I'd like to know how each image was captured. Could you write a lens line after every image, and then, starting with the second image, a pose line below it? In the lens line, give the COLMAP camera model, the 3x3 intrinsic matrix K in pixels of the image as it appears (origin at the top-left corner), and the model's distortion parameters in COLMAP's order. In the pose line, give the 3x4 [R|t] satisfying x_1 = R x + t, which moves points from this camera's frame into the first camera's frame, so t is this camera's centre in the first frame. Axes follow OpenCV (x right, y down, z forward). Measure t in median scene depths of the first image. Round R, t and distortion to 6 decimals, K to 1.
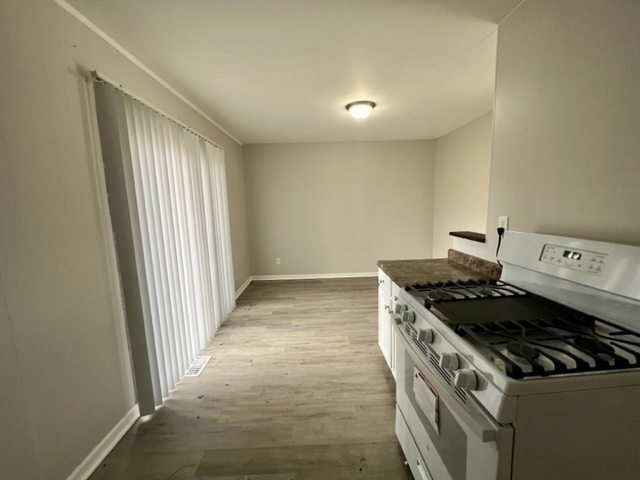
lens RADIAL K [[256.8, 0, 318.6], [0, 256.8, 239.4], [0, 0, 1]] dist [-0.000256, -0.000064]
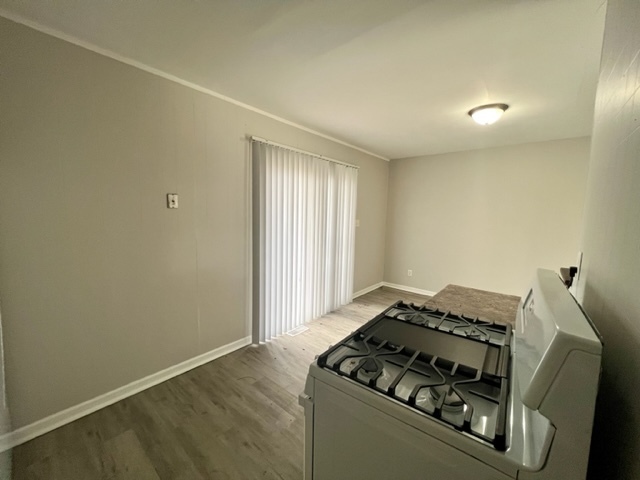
lens RADIAL K [[256.8, 0, 318.6], [0, 256.8, 239.4], [0, 0, 1]] dist [-0.000256, -0.000064]
pose [[0.752112, 0.114486, -0.649015, 0.401617], [-0.136369, 0.990517, 0.016696, -0.023362], [0.644772, 0.075948, 0.760593, -0.000527]]
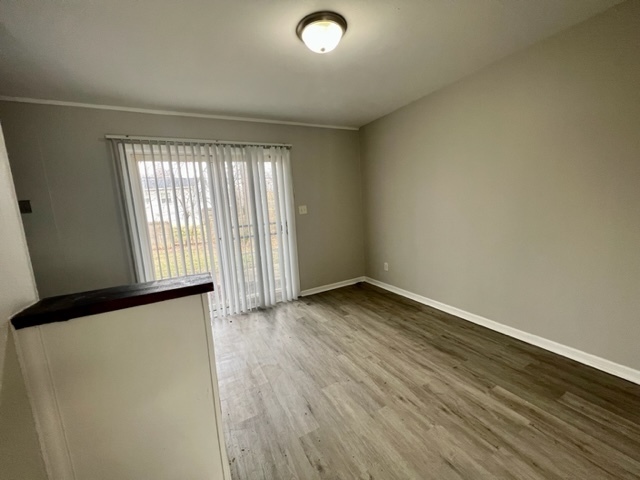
lens RADIAL K [[256.8, 0, 318.6], [0, 256.8, 239.4], [0, 0, 1]] dist [-0.000256, -0.000064]
pose [[0.455262, 0.118894, -0.882384, 0.844385], [-0.070747, 0.992741, 0.097262, -0.117980], [0.887542, 0.018147, 0.460369, 0.845959]]
